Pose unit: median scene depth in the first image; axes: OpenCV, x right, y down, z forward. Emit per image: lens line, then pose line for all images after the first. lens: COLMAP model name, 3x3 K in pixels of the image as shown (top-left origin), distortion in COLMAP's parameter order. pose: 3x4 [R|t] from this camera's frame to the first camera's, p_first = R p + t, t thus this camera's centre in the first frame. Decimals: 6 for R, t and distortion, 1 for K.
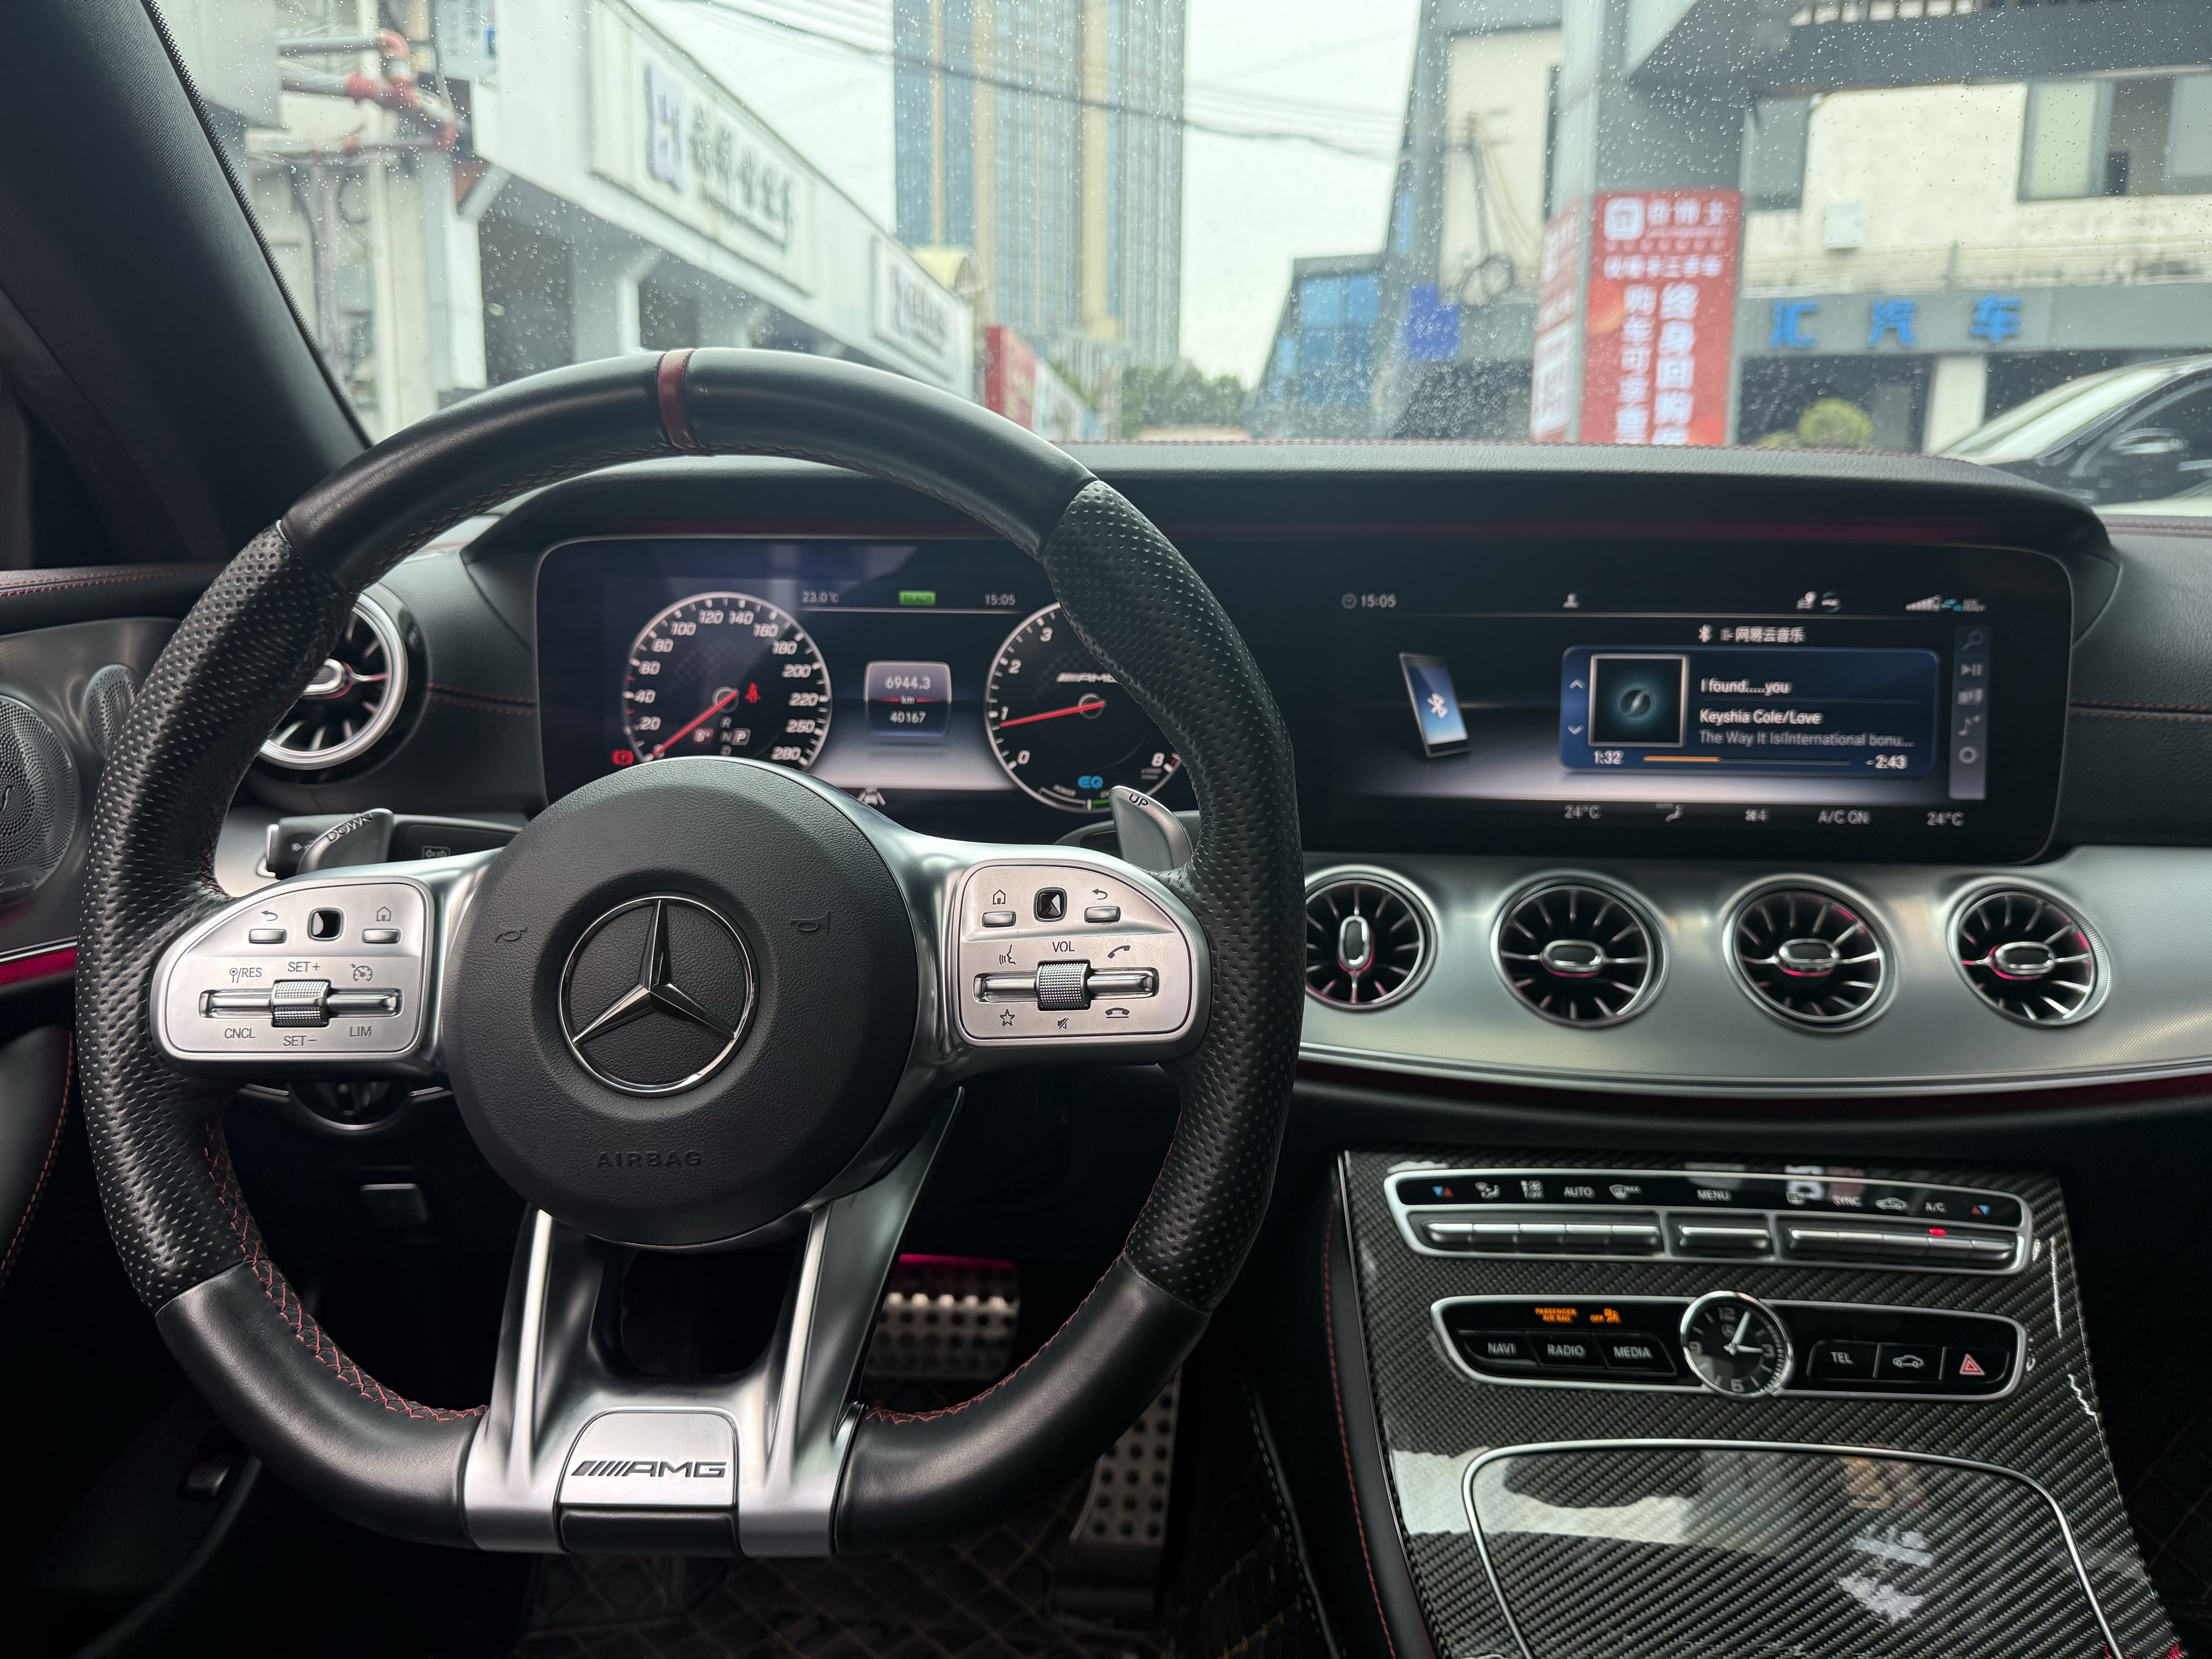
lens RADIAL K [[1563.1, 0, 1086.1], [0, 1563.1, 850.4], [0, 0, 1]] dist [0.039501, -0.048750]
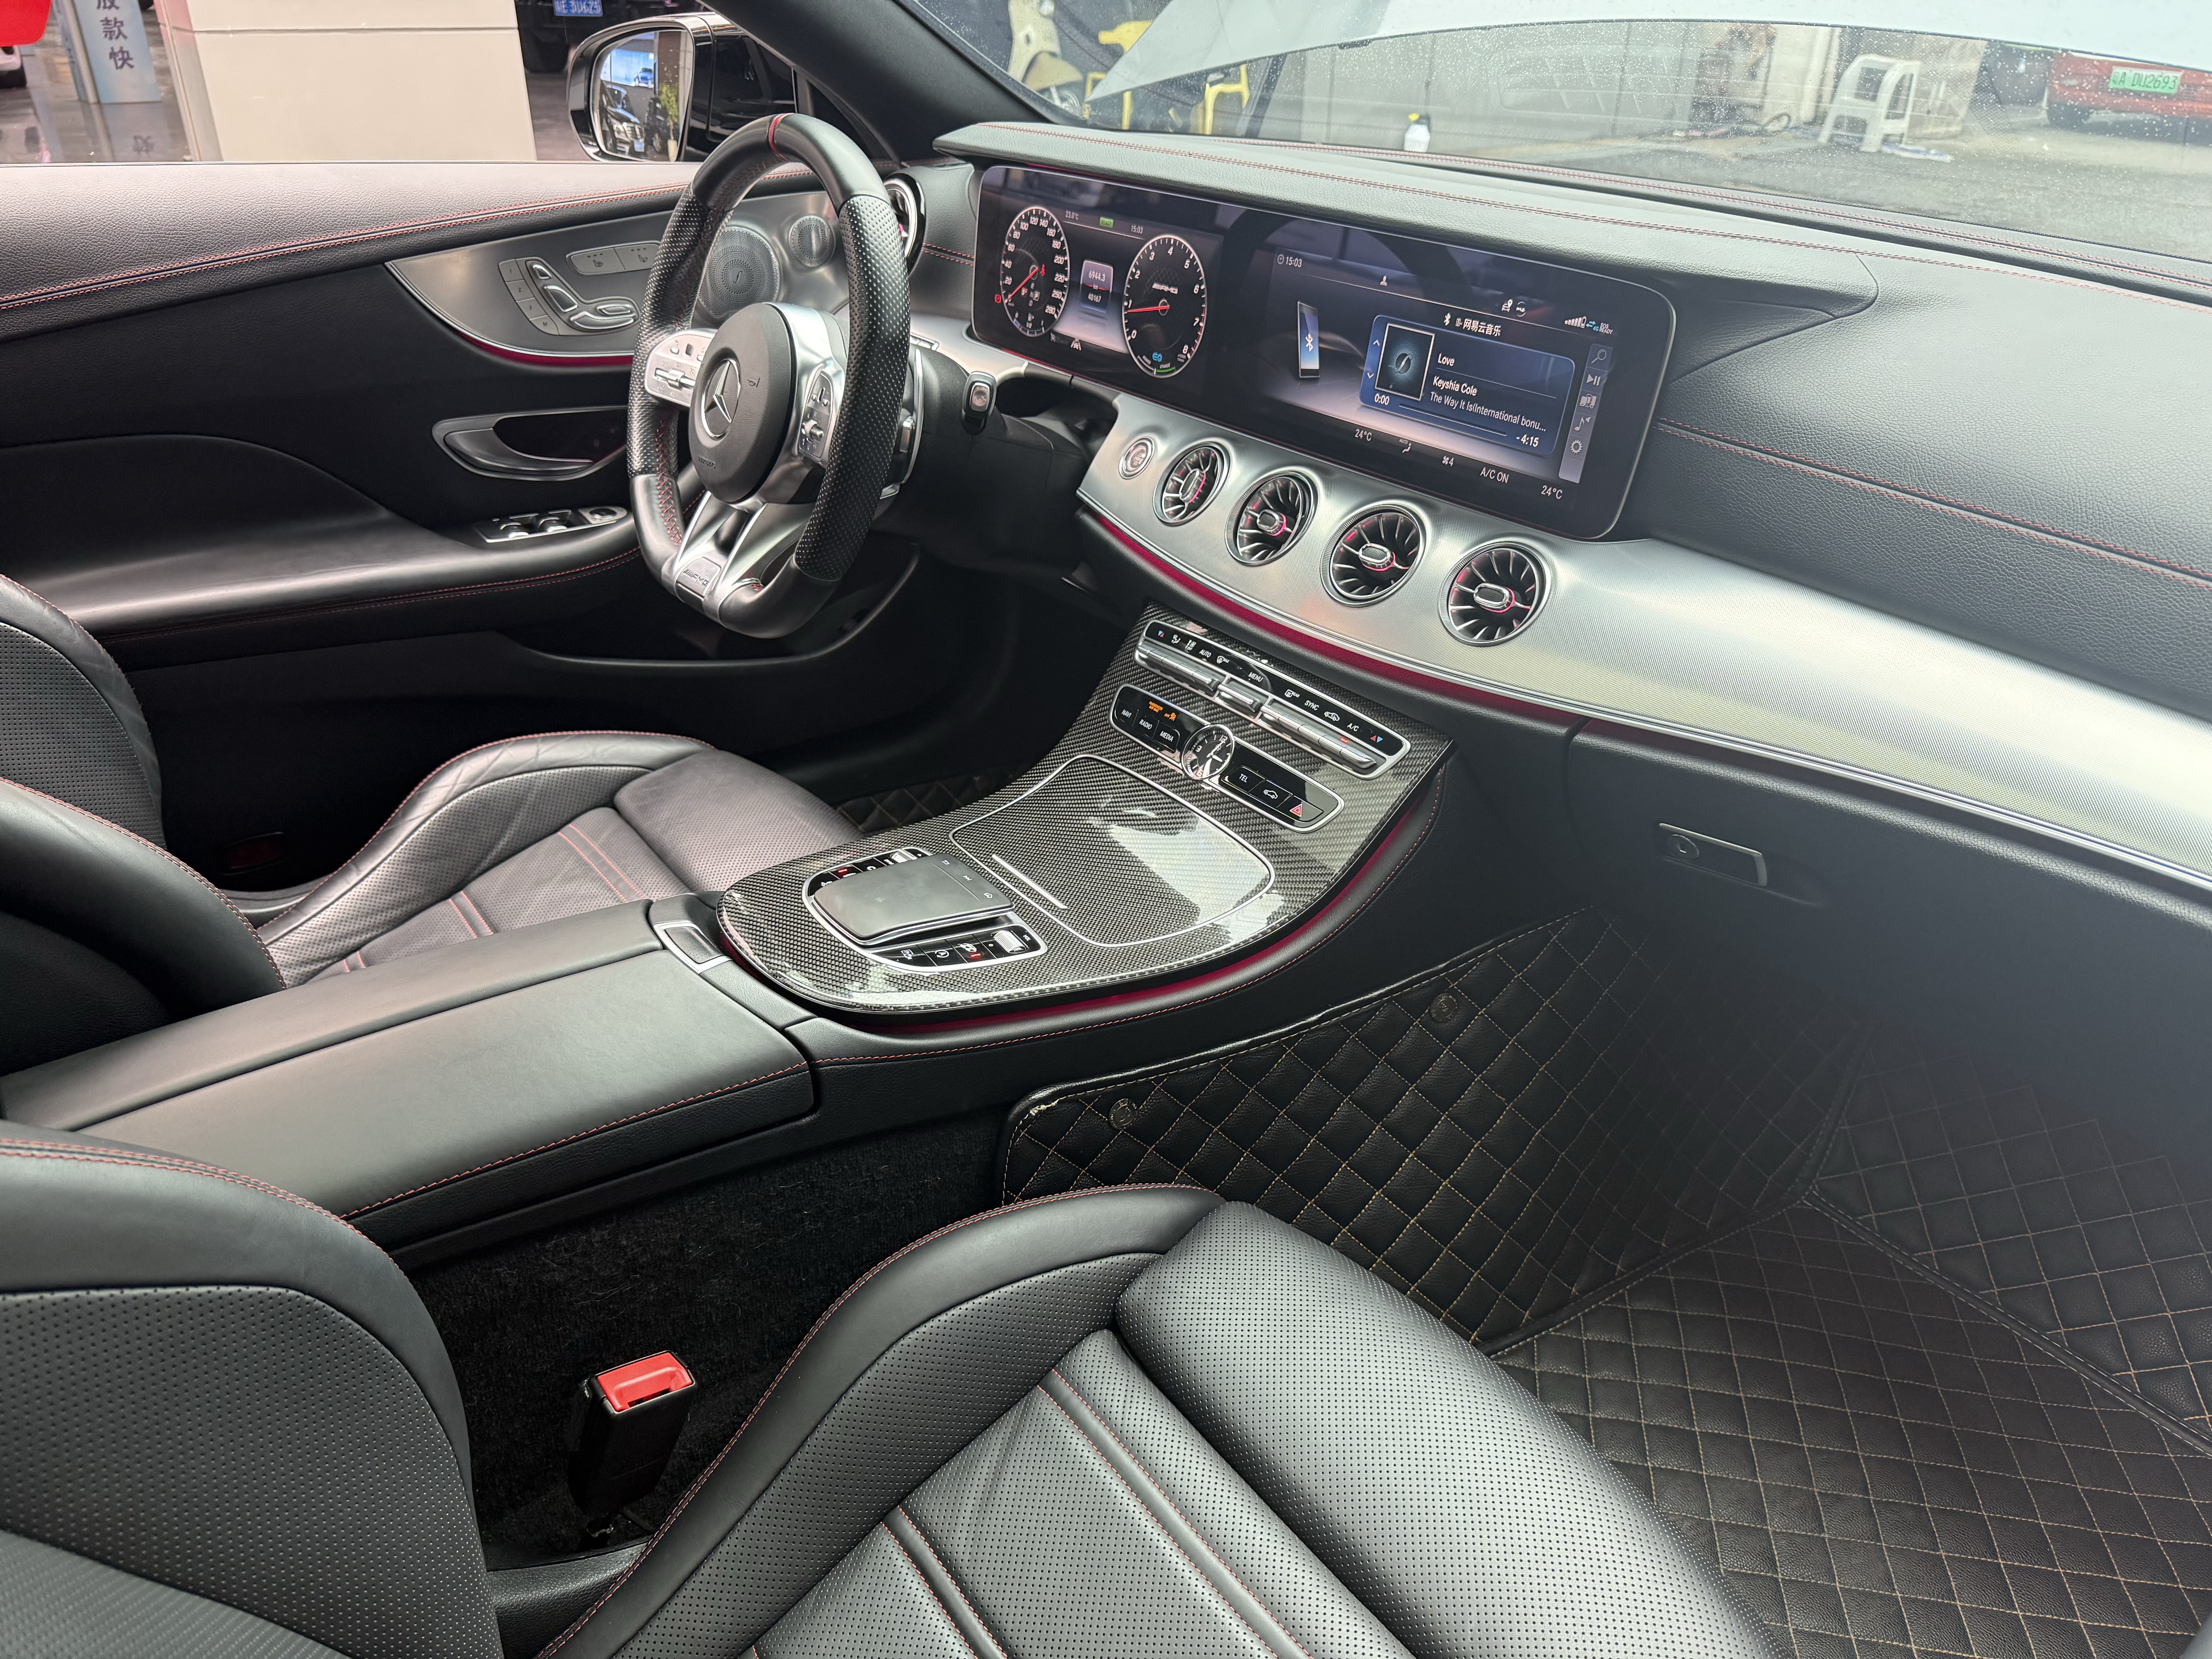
lens RADIAL K [[1563.1, 0, 1113.9], [0, 1563.1, 841.1], [0, 0, 1]] dist [0.039501, -0.048750]
pose [[0.667889, 0.369607, -0.646000, 1.200474], [-0.165306, 0.919963, 0.355447, -0.150932], [0.725671, -0.130612, 0.675531, -0.195453]]
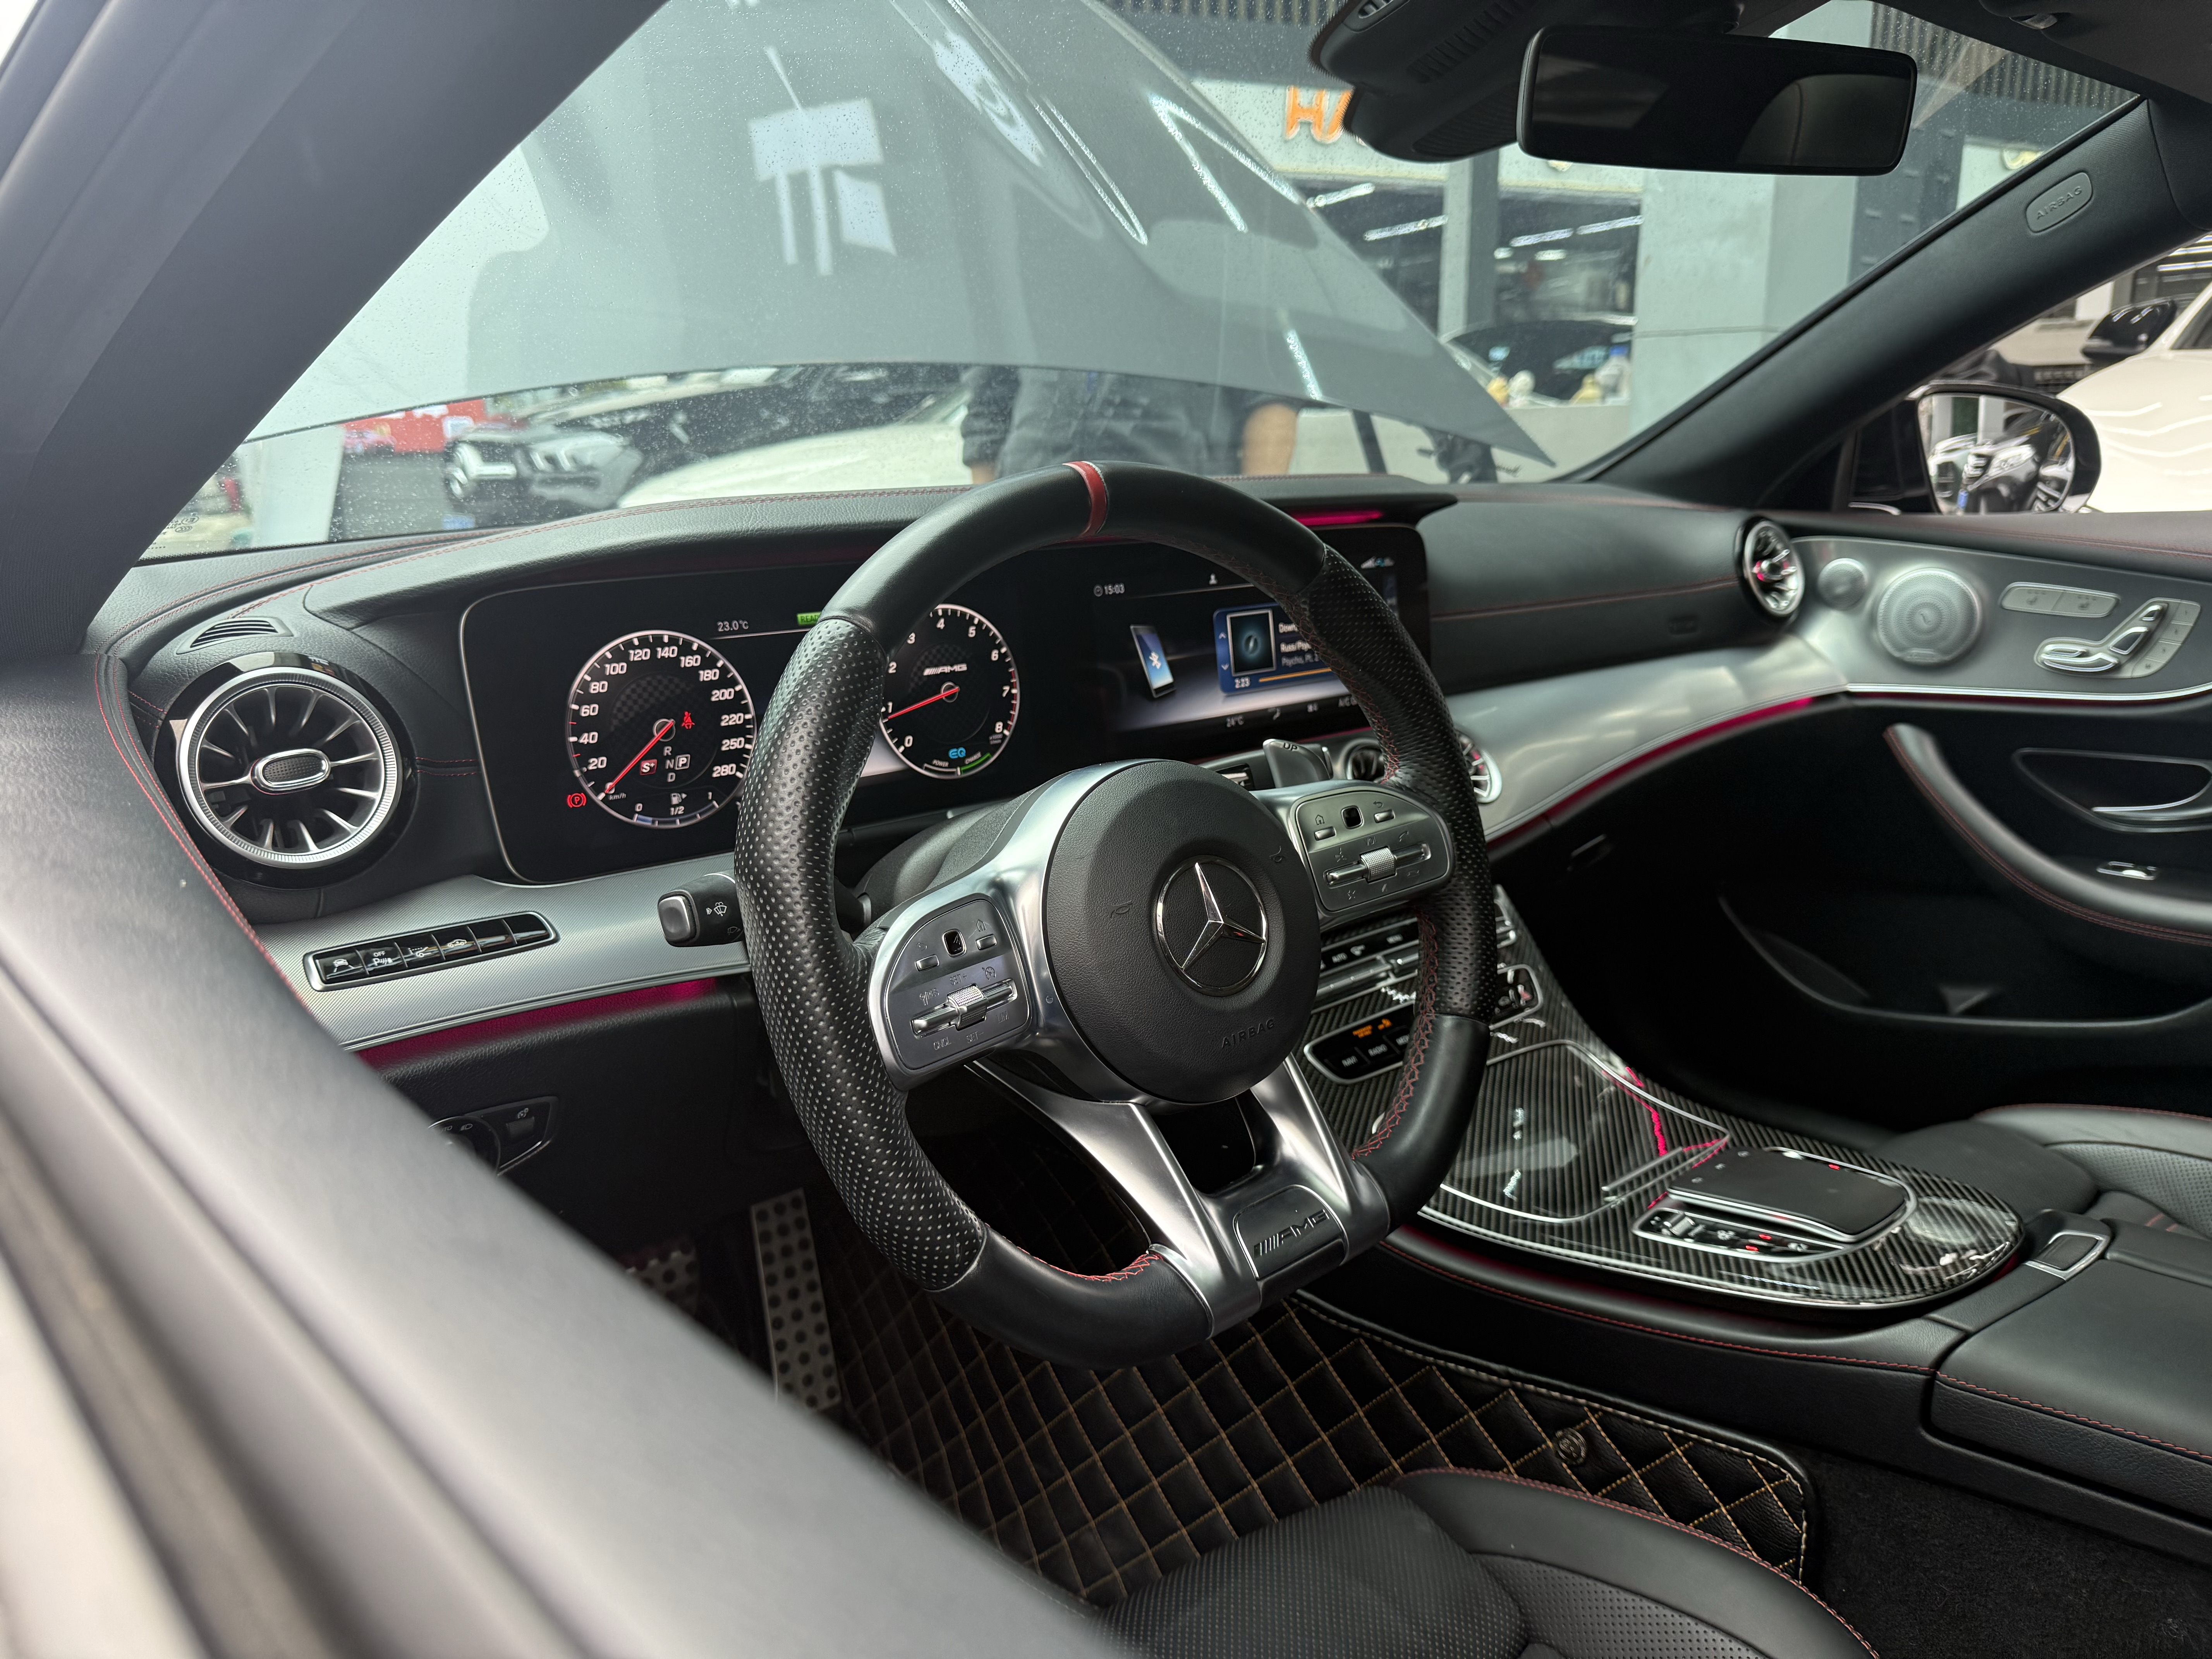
lens RADIAL K [[1563.1, 0, 1101.2], [0, 1563.1, 848.5], [0, 0, 1]] dist [0.039501, -0.048750]
pose [[0.707387, -0.195096, 0.679369, -0.771540], [0.158943, 0.980443, 0.116057, -0.094786], [-0.688724, 0.025884, 0.724561, 0.020683]]
